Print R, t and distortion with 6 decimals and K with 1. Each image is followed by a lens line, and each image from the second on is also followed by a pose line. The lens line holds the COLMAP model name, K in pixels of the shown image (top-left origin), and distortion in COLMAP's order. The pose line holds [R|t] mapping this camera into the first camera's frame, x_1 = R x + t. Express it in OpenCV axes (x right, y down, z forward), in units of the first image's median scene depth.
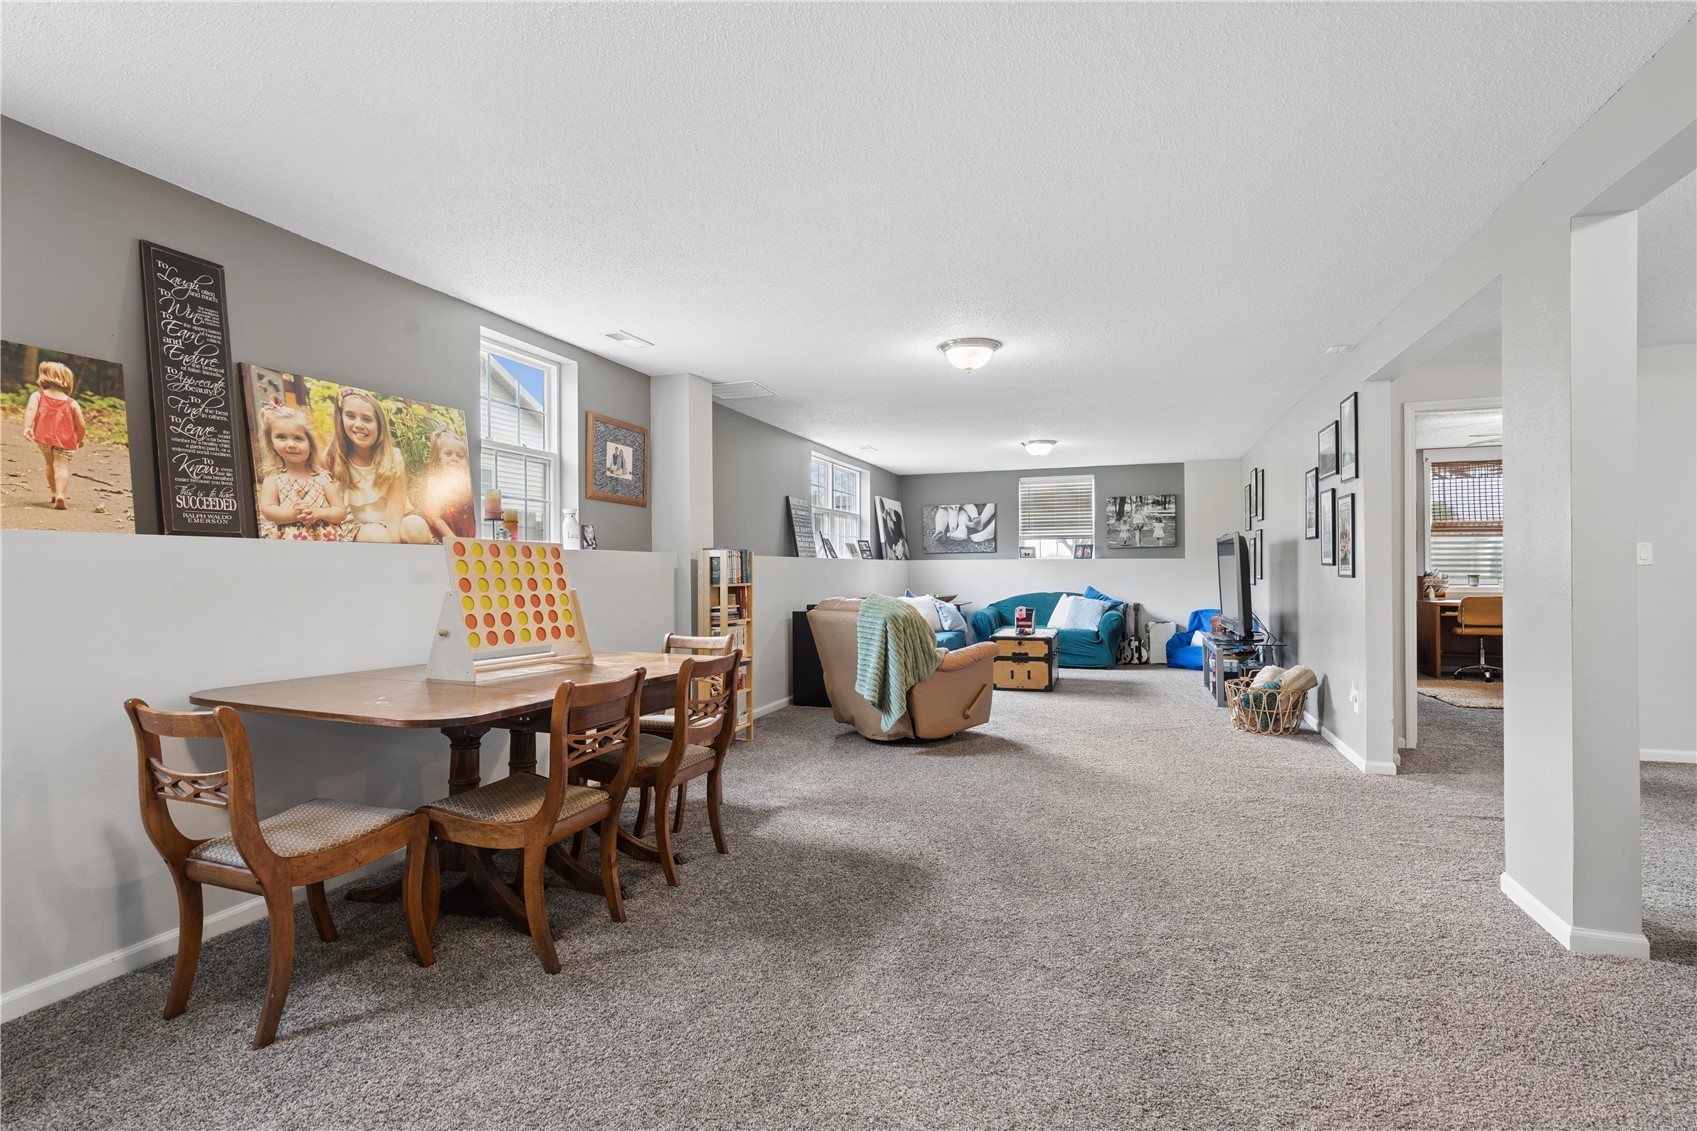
lens RADIAL K [[782.1, 0, 808.1], [0, 782.1, 570.8], [0, 0, 1]] dist [0.002837, -0.000438]
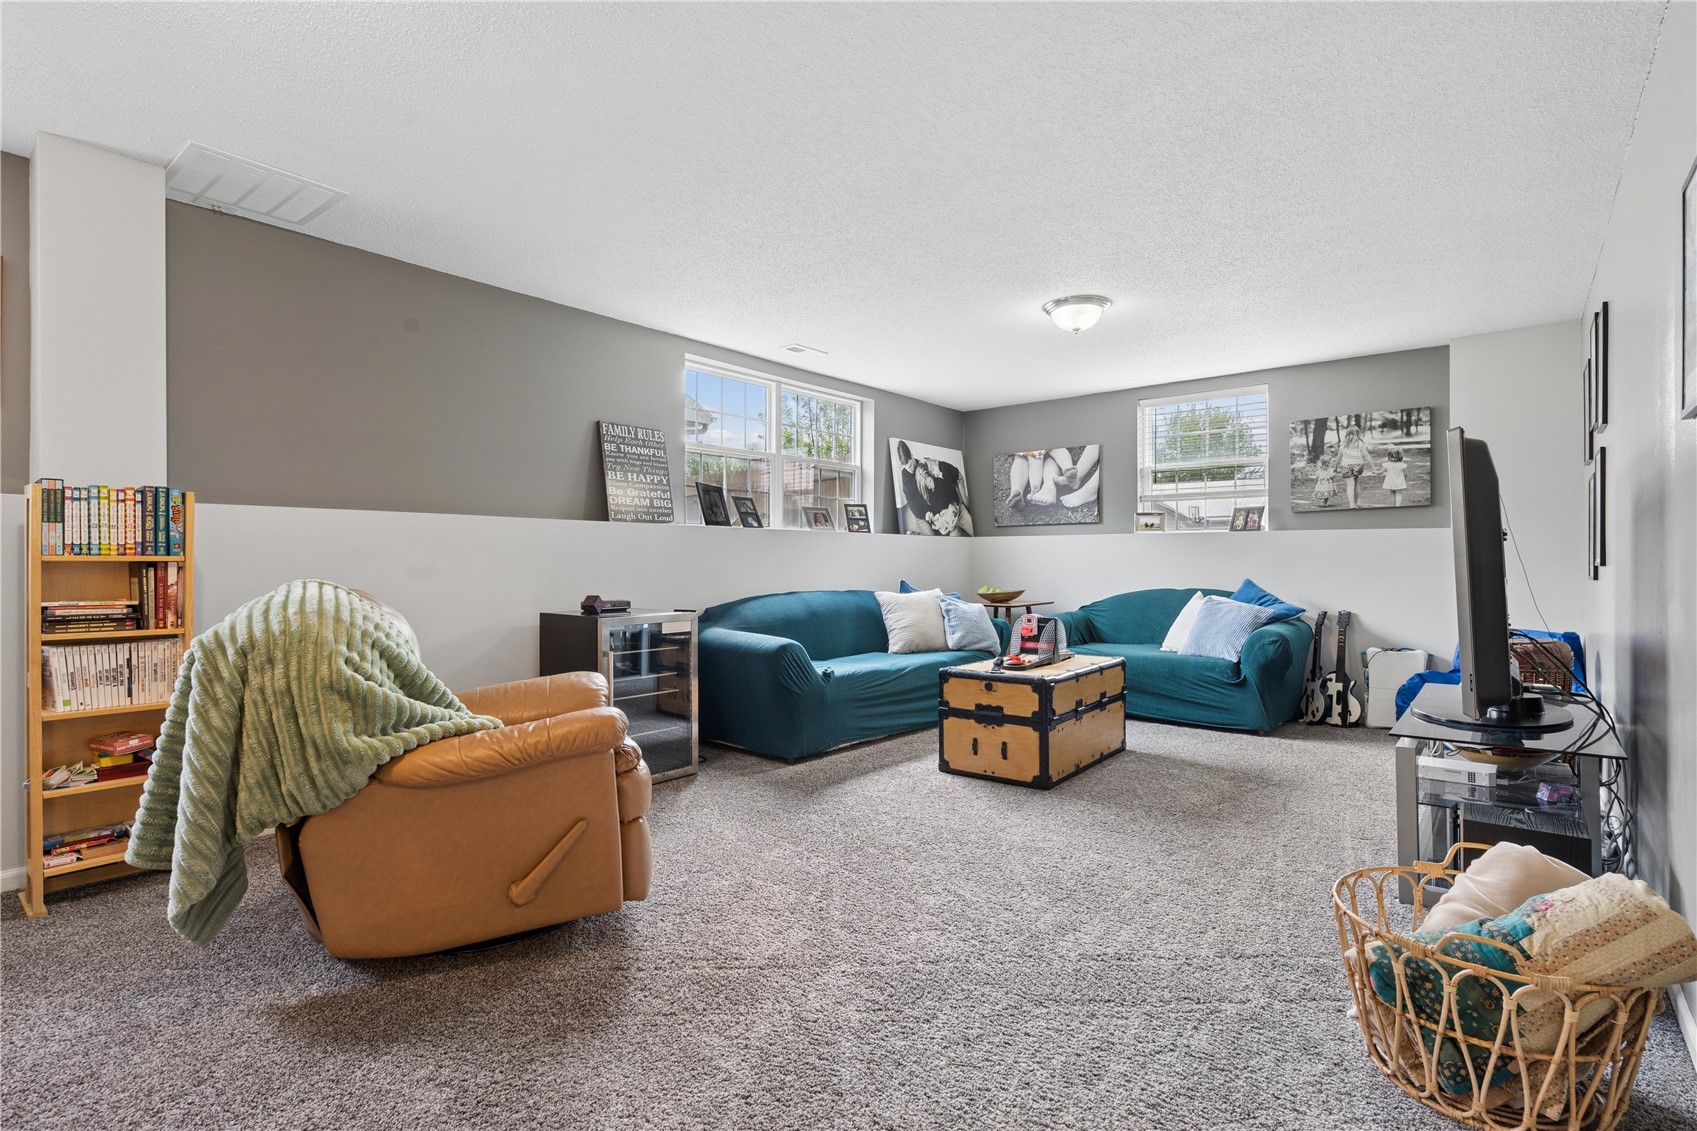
lens RADIAL K [[782.1, 0, 819.3], [0, 782.1, 566.8], [0, 0, 1]] dist [0.002837, -0.000438]
pose [[0.944660, 0.009054, -0.327926, 0.254133], [-0.006886, 0.999946, 0.007772, 0.008542], [0.327979, -0.005084, 0.944671, 0.367883]]
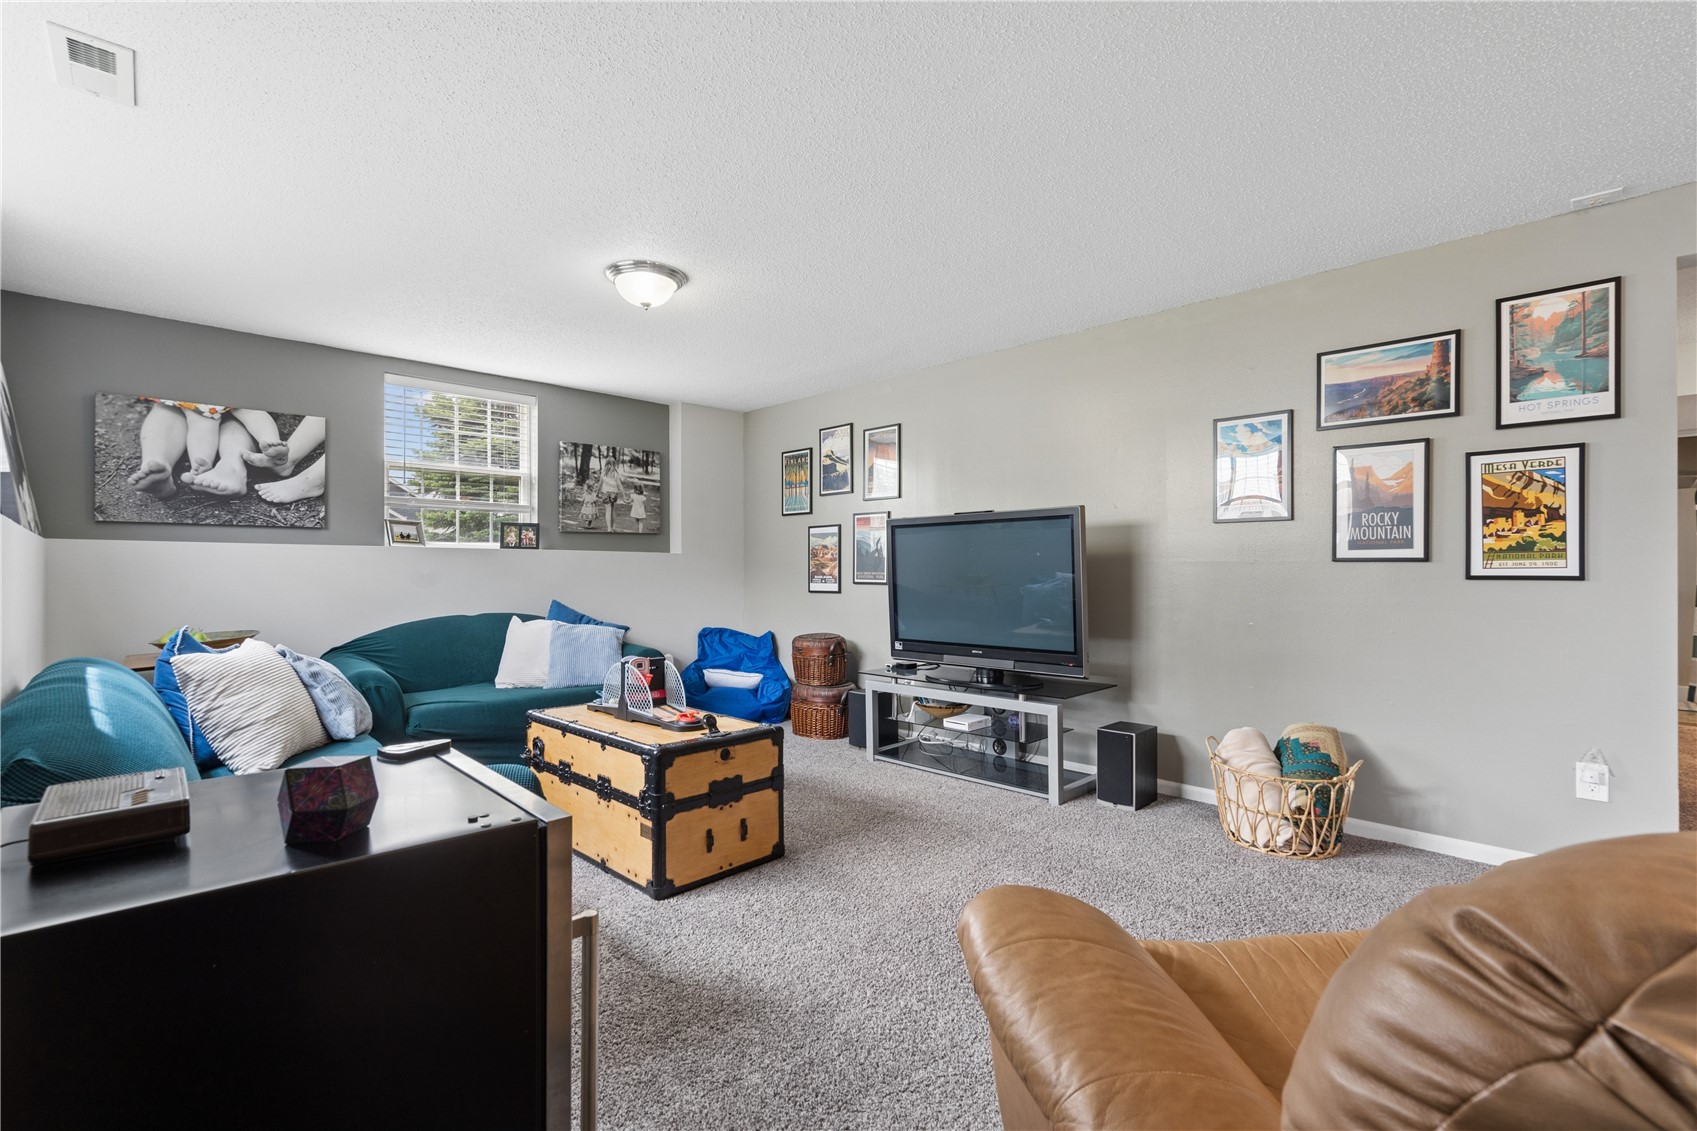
lens RADIAL K [[782.1, 0, 846.3], [0, 782.1, 569.3], [0, 0, 1]] dist [0.002837, -0.000438]
pose [[0.411349, 0.009105, 0.911432, -0.045968], [-0.001532, 0.999956, -0.009298, 0.003027], [-0.911477, 0.002428, 0.411345, 0.598942]]
